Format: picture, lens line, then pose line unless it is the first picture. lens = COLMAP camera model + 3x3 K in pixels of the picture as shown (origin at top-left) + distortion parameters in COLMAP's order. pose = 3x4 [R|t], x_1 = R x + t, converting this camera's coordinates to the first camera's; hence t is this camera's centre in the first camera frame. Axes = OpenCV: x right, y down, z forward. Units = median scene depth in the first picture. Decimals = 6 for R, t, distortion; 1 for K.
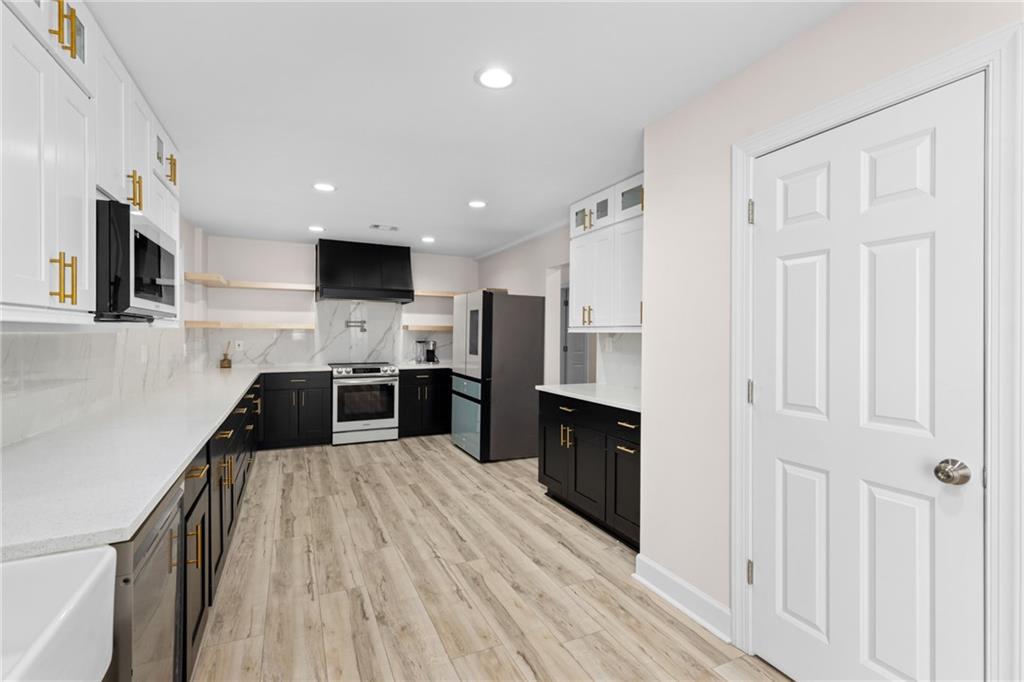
lens RADIAL K [[464.3, 0, 507.3], [0, 464.3, 336.7], [0, 0, 1]] dist [0.001894, 0.000075]
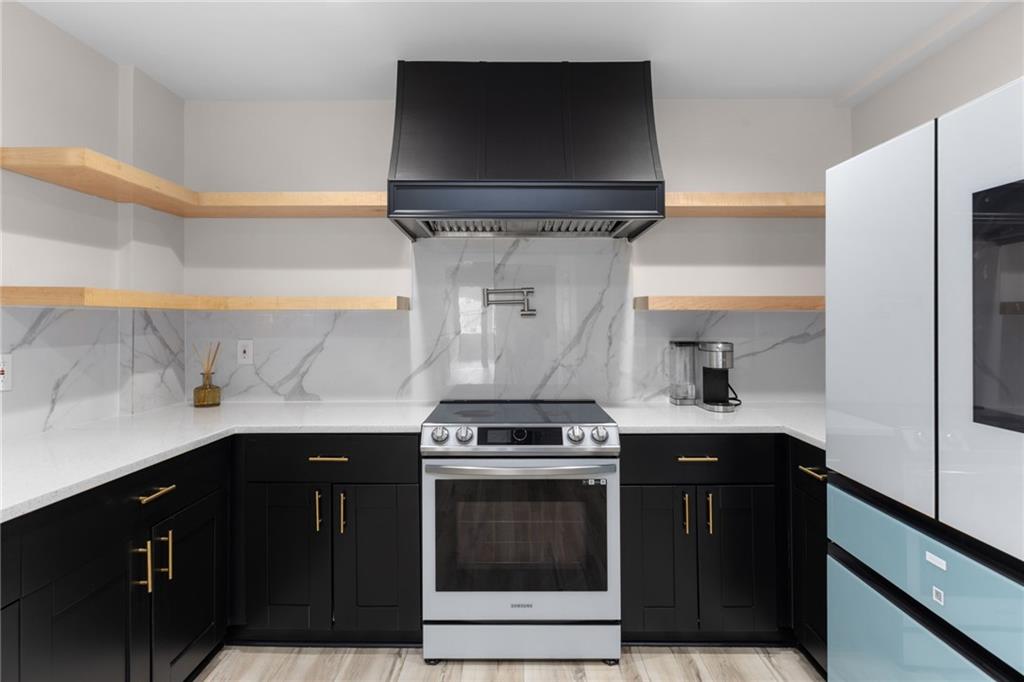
lens RADIAL K [[575.4, 0, 509.2], [0, 575.4, 312.0], [0, 0, 1]] dist [-0.000721, -0.000241]
pose [[0.901912, -0.016088, -0.431620, -0.150300], [0.004771, 0.999616, -0.027290, -0.002286], [0.431893, 0.022554, 0.901643, 0.700063]]
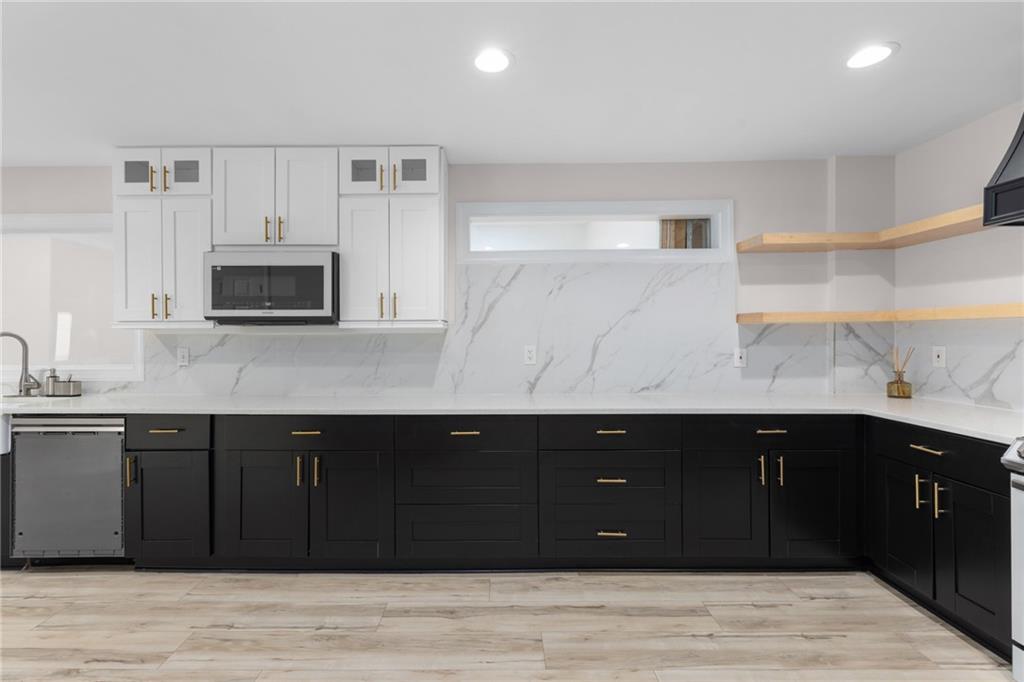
lens RADIAL K [[470.8, 0, 498.0], [0, 470.8, 339.7], [0, 0, 1]] dist [0.001928, 0.000676]
pose [[-0.423266, 0.005341, -0.905990, 0.071306], [-0.003807, 0.999963, 0.007673, -0.001056], [0.905997, 0.006697, -0.423230, 0.876238]]
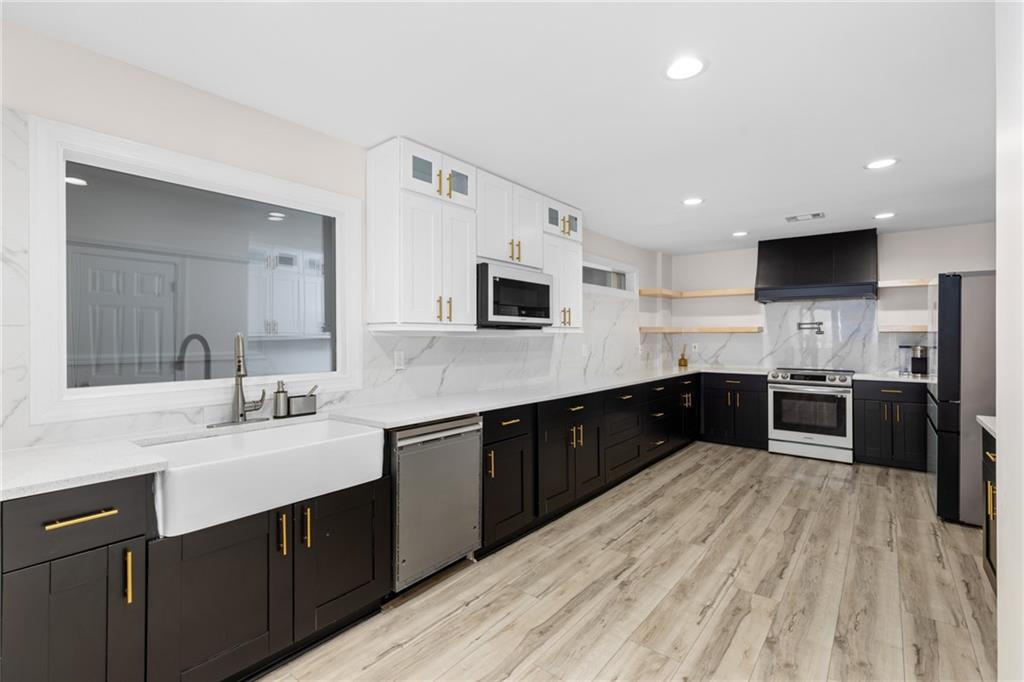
lens RADIAL K [[458.2, 0, 513.0], [0, 458.2, 335.8], [0, 0, 1]] dist [0.000682, -0.000045]
pose [[0.440595, -0.006689, -0.897681, 0.265943], [-0.003150, 0.999955, -0.008997, 0.002185], [0.897700, 0.006792, 0.440554, 0.108217]]
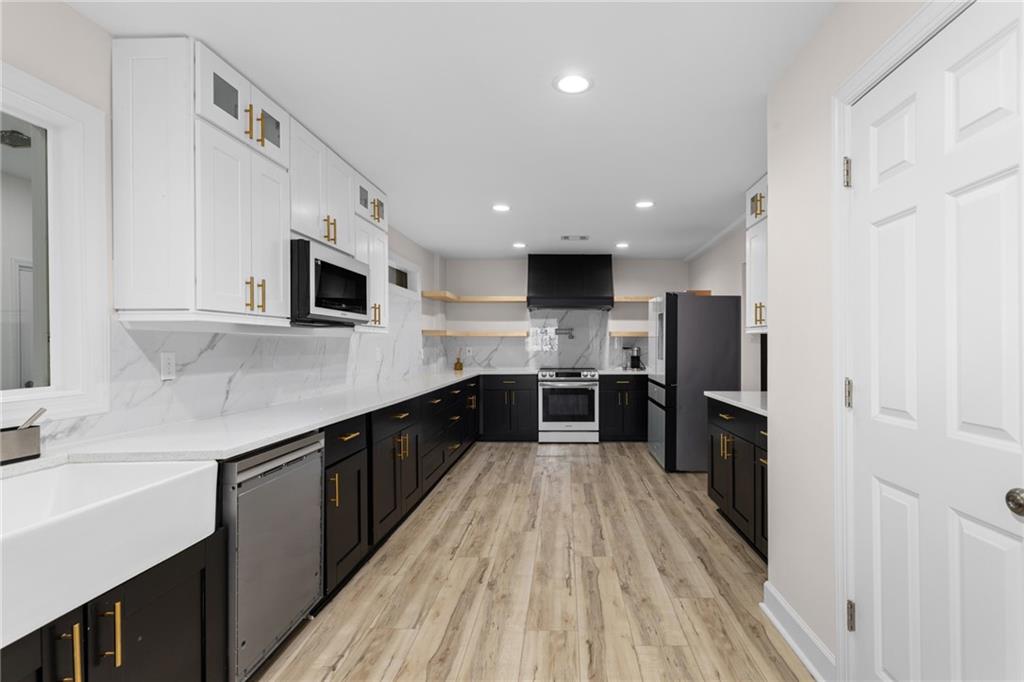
lens RADIAL K [[478.6, 0, 557.8], [0, 478.6, 345.6], [0, 0, 1]] dist [0.000389, 0.000128]
pose [[0.901606, -0.006698, -0.432505, 0.161196], [0.004462, 0.999971, -0.006186, 0.014644], [0.432534, 0.003648, 0.901610, 0.009341]]
